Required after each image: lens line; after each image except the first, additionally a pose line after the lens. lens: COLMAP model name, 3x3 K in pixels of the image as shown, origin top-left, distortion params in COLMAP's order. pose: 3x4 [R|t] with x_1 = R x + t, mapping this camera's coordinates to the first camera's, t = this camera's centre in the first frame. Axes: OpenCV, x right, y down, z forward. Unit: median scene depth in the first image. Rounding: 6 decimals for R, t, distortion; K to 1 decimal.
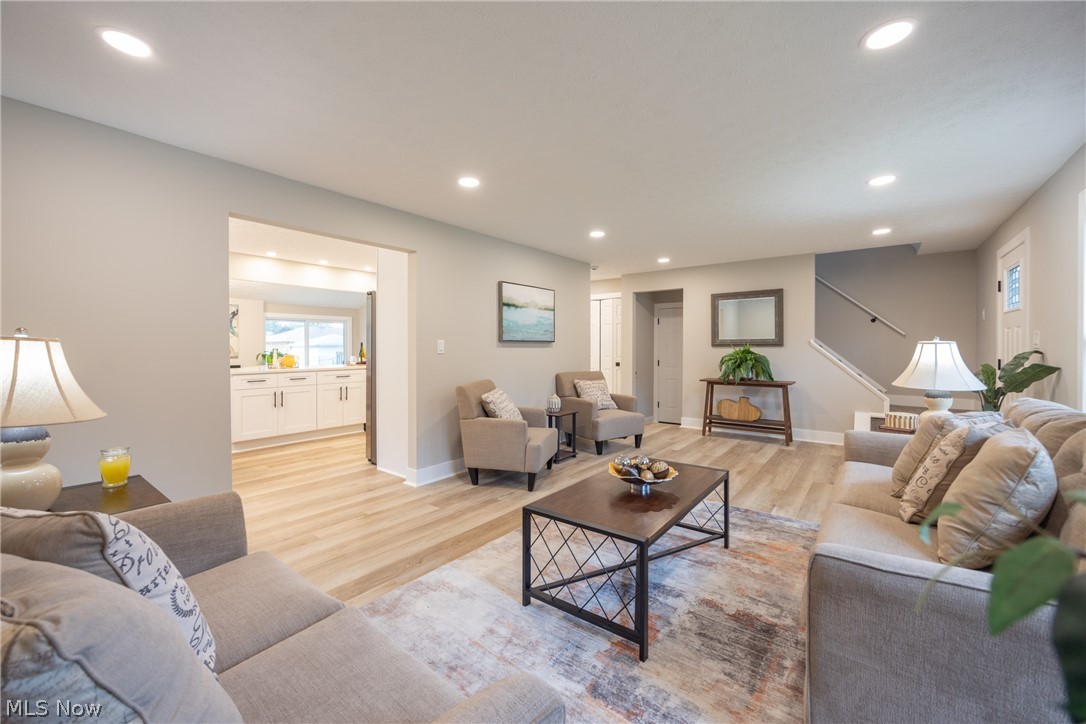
lens RADIAL K [[372.1, 0, 516.7], [0, 372.1, 348.8], [0, 0, 1]] dist [-0.000723, -0.000044]
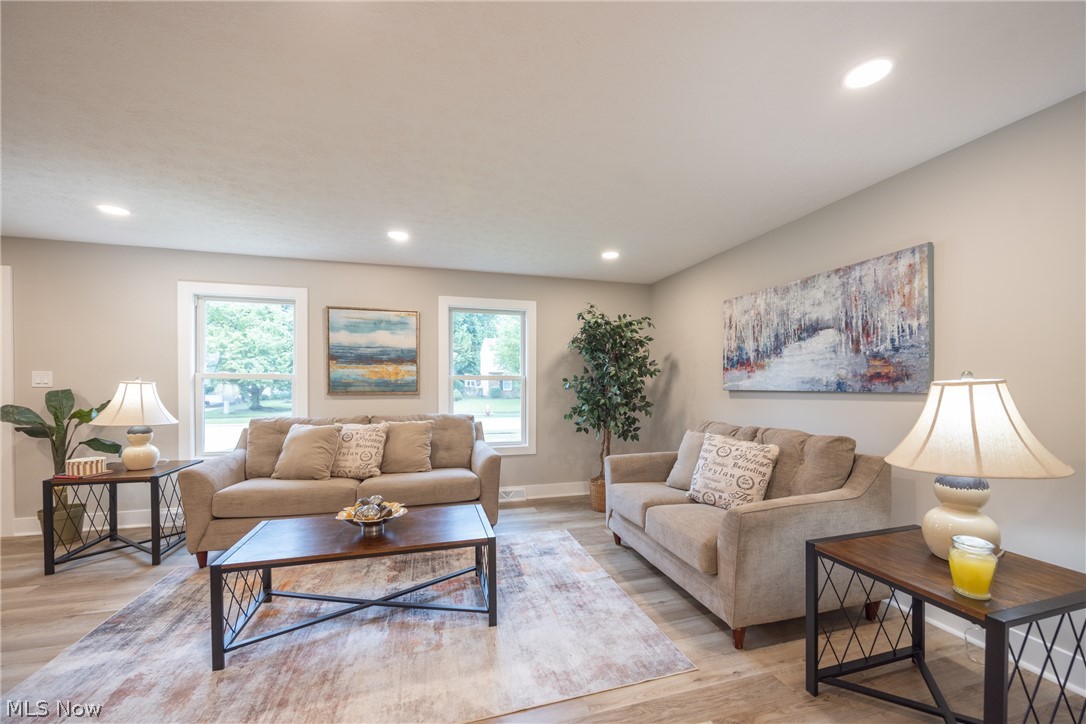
lens RADIAL K [[473.1, 0, 527.0], [0, 473.1, 387.6], [0, 0, 1]] dist [-0.000957, -0.000006]
pose [[-0.788693, -0.006985, 0.614747, -0.457059], [0.002626, 0.999888, 0.014729, -0.014722], [-0.614781, 0.013231, -0.788587, 1.028749]]
